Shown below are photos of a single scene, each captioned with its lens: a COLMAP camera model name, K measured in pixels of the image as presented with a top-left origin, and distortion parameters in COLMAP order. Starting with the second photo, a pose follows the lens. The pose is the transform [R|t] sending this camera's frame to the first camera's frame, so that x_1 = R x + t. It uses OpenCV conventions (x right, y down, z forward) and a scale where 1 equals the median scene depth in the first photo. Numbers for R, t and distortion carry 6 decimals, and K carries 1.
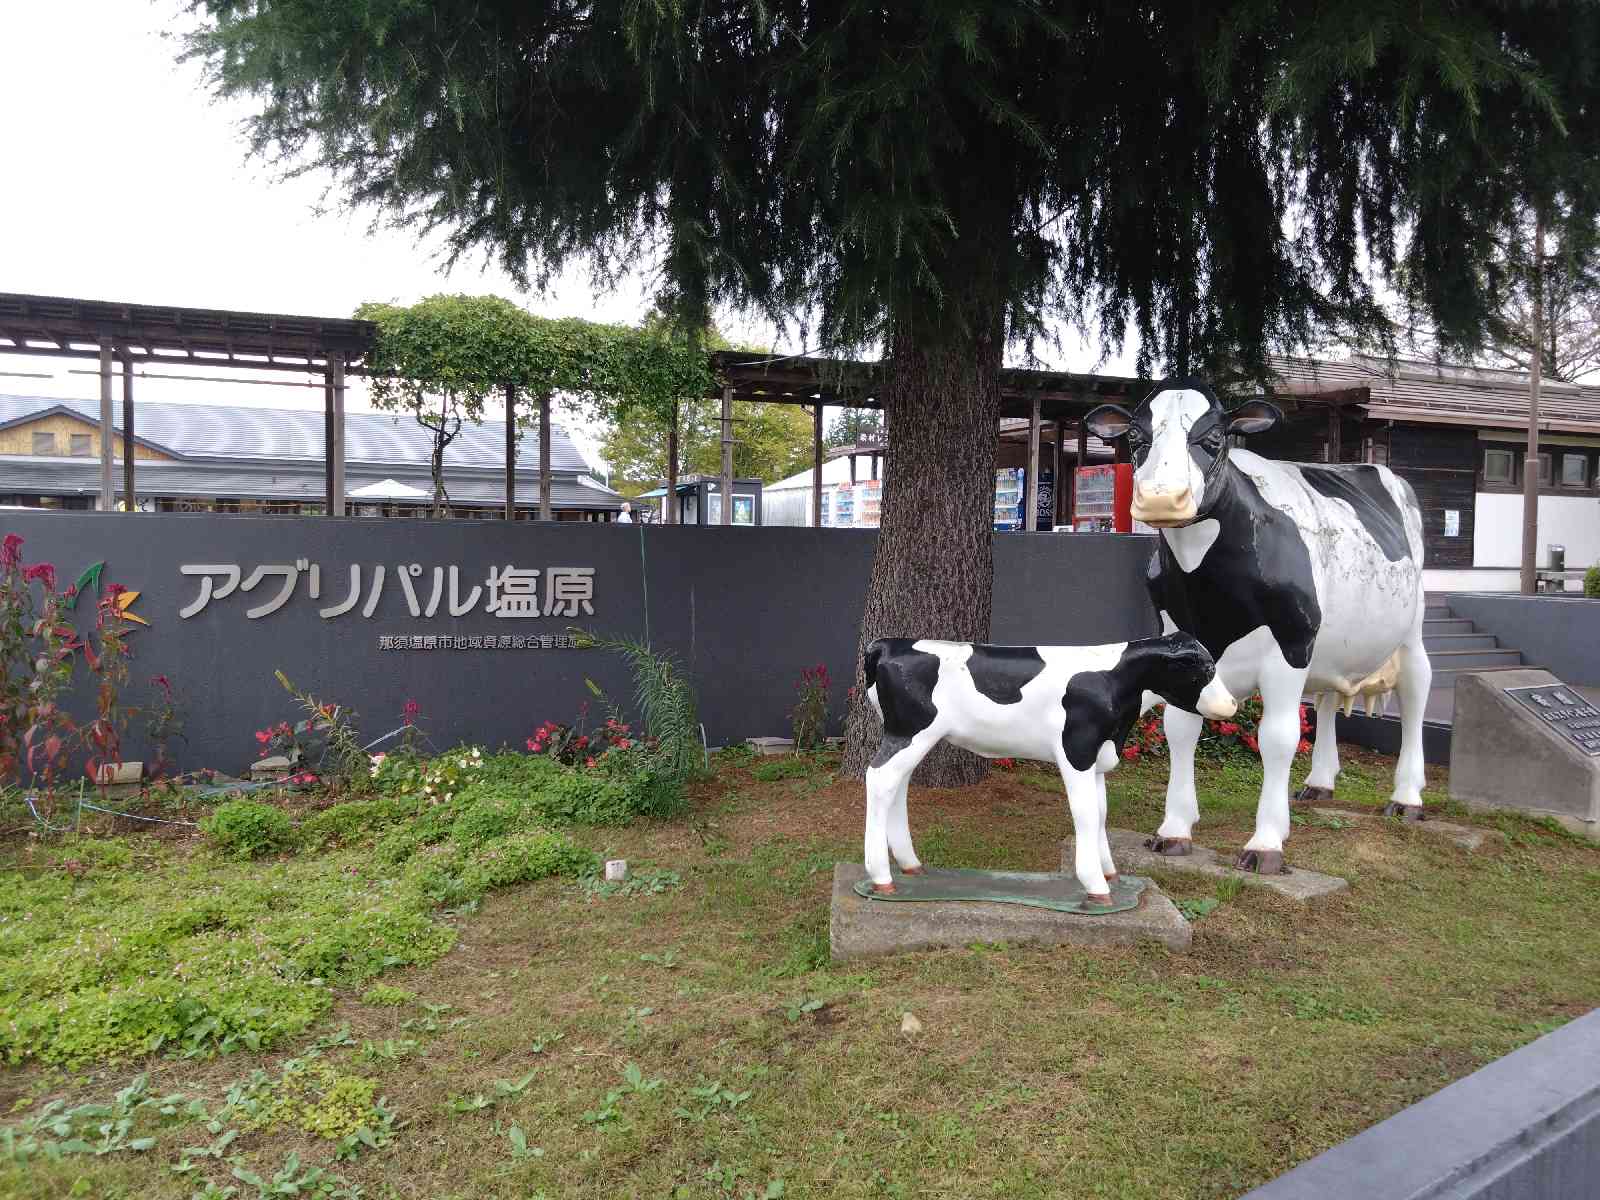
lens RADIAL K [[1267.5, 0, 800.0], [0, 1267.5, 600.0], [0, 0, 1]] dist [0.004134, -0.002100]
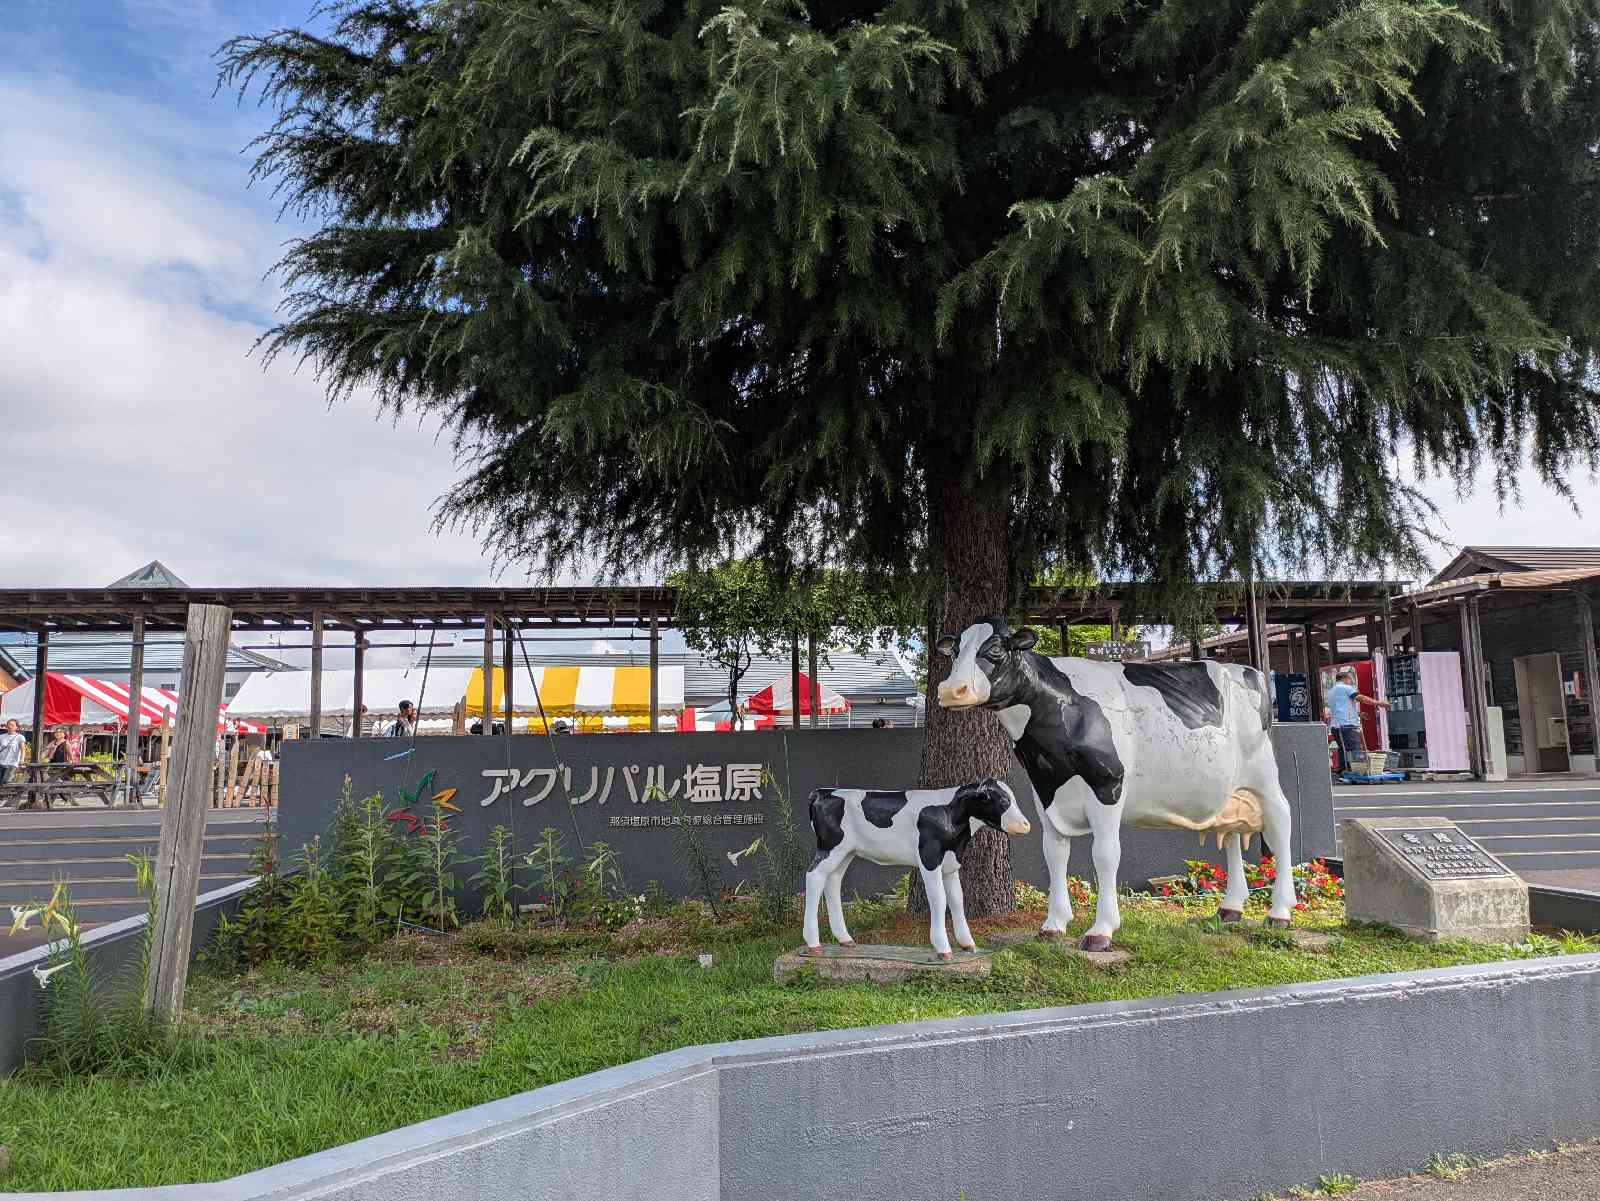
lens RADIAL K [[1215.5, 0, 800.0], [0, 1215.5, 600.5], [0, 0, 1]] dist [0.062465, -0.111583]
pose [[0.957692, -0.072433, -0.278530, 0.273265], [0.022424, 0.983648, -0.178698, 0.038960], [0.286919, 0.164892, 0.943657, -0.273968]]
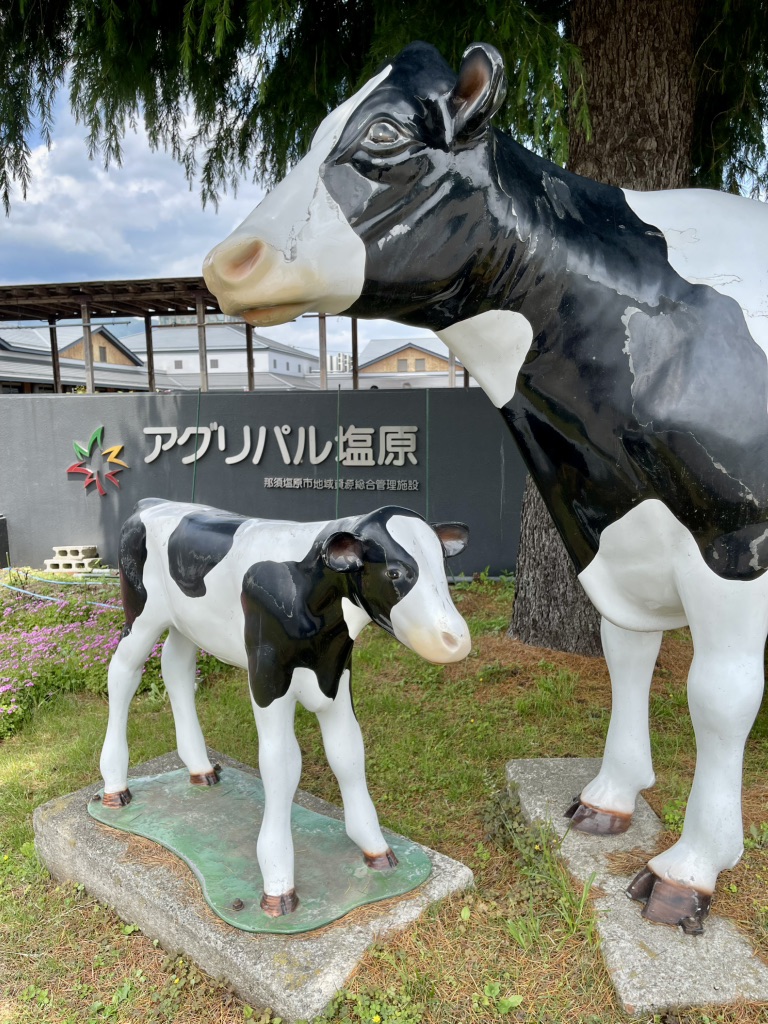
lens RADIAL K [[777.9, 0, 385.0], [0, 777.9, 525.8], [0, 0, 1]] dist [0.062465, -0.111583]
pose [[0.814575, 0.057925, -0.577159, 0.274999], [-0.003561, 0.995482, 0.094883, -0.000659], [0.580047, -0.075234, 0.811101, 0.379899]]
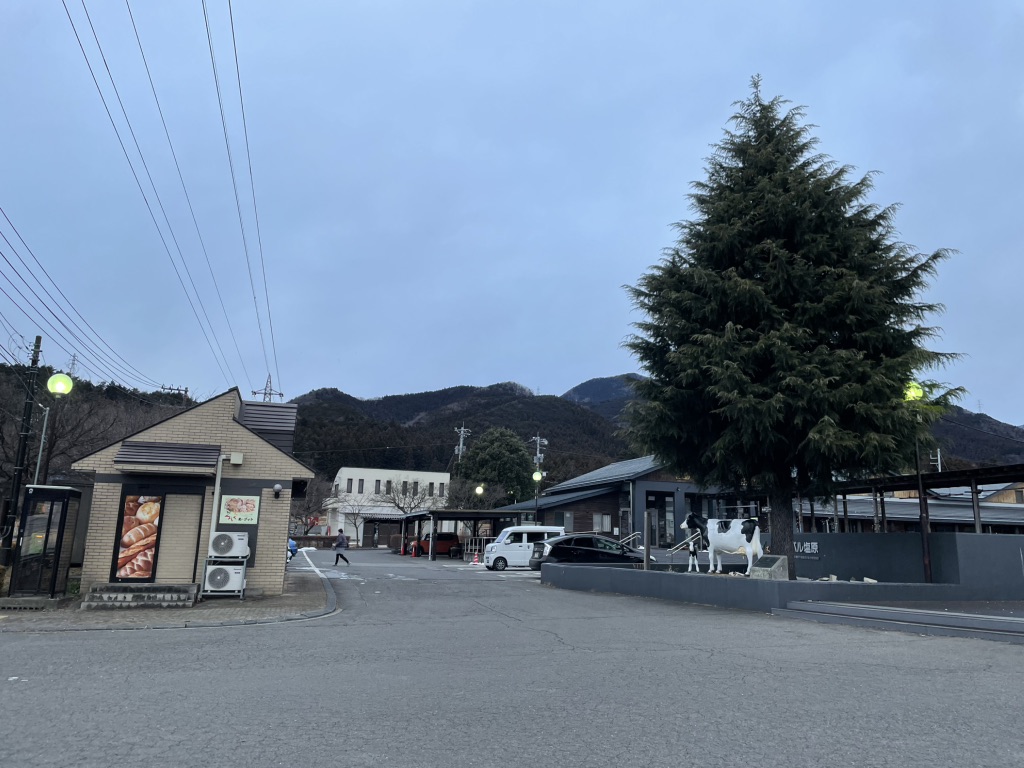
lens RADIAL K [[820.4, 0, 510.3], [0, 820.4, 350.3], [0, 0, 1]] dist [0.113014, 0.000697]
pose [[-0.118501, -0.244113, -0.962479, 3.462425], [-0.058071, 0.969354, -0.238706, 0.101185], [0.991254, 0.027605, -0.129045, 0.244562]]
